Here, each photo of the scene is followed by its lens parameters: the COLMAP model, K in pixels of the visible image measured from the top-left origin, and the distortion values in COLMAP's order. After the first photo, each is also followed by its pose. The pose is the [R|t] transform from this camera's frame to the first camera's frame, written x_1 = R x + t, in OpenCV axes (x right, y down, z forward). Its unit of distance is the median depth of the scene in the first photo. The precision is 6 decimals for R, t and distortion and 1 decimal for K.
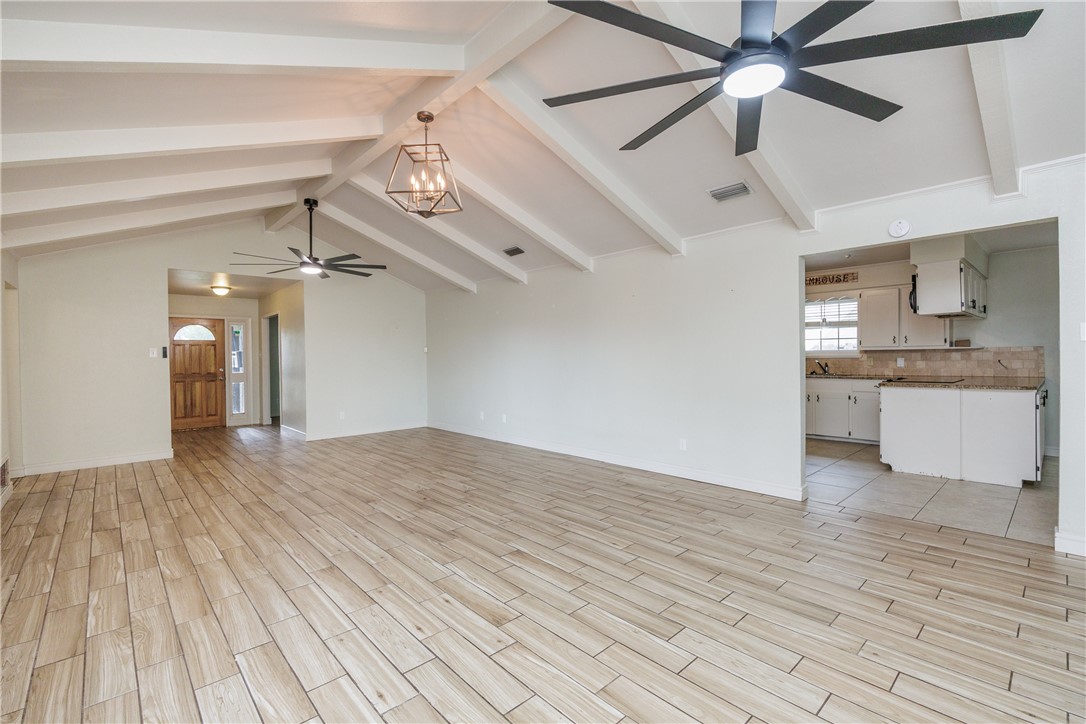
lens RADIAL K [[485.5, 0, 543.0], [0, 485.5, 362.0], [0, 0, 1]] dist [-0.006996, -0.000962]
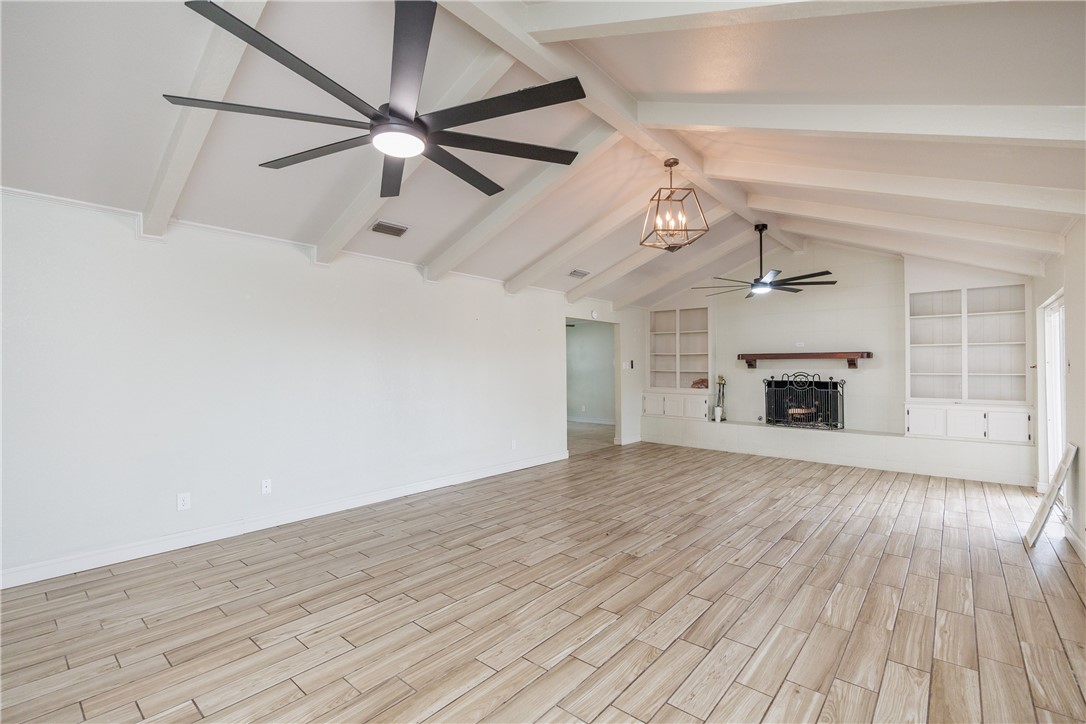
lens RADIAL K [[485.5, 0, 543.0], [0, 485.5, 362.0], [0, 0, 1]] dist [-0.006996, -0.000962]
pose [[-0.124775, 0.027043, 0.991816, -1.323032], [0.016919, 0.999541, -0.025125, -0.017289], [-0.992041, 0.013645, -0.125176, 1.444007]]
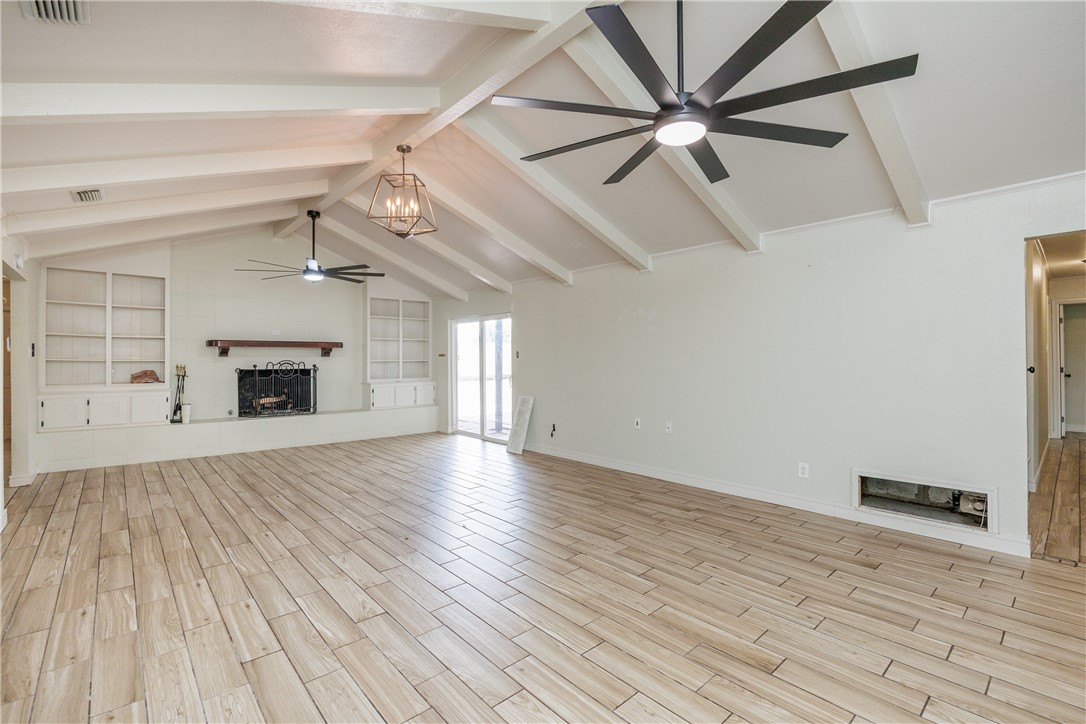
lens RADIAL K [[480.5, 0, 551.3], [0, 480.5, 352.8], [0, 0, 1]] dist [-0.007815, -0.000119]
pose [[-0.999862, 0.016571, -0.001277, -0.574769], [0.016564, 0.999846, 0.005783, -0.032077], [0.001373, 0.005761, -0.999982, 2.116783]]
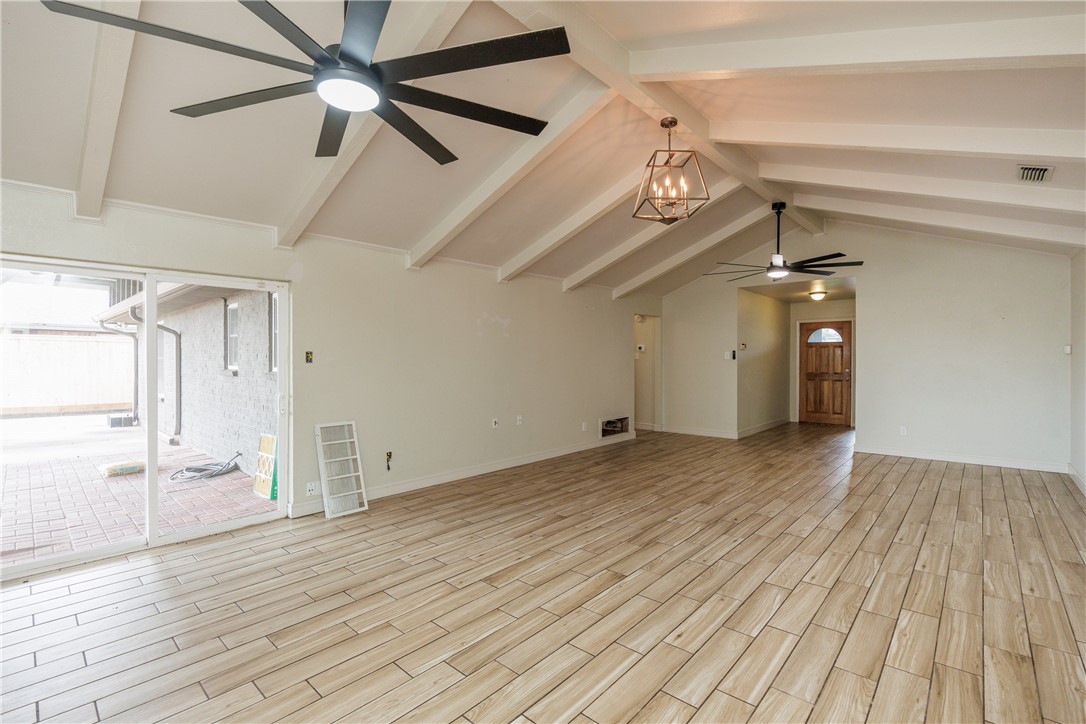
lens RADIAL K [[482.1, 0, 539.9], [0, 482.1, 361.6], [0, 0, 1]] dist [-0.001156, -0.000464]
pose [[0.087206, 0.017962, -0.996028, 0.731048], [-0.011763, 0.999786, 0.017000, -0.031016], [0.996121, 0.010233, 0.087399, 0.650388]]
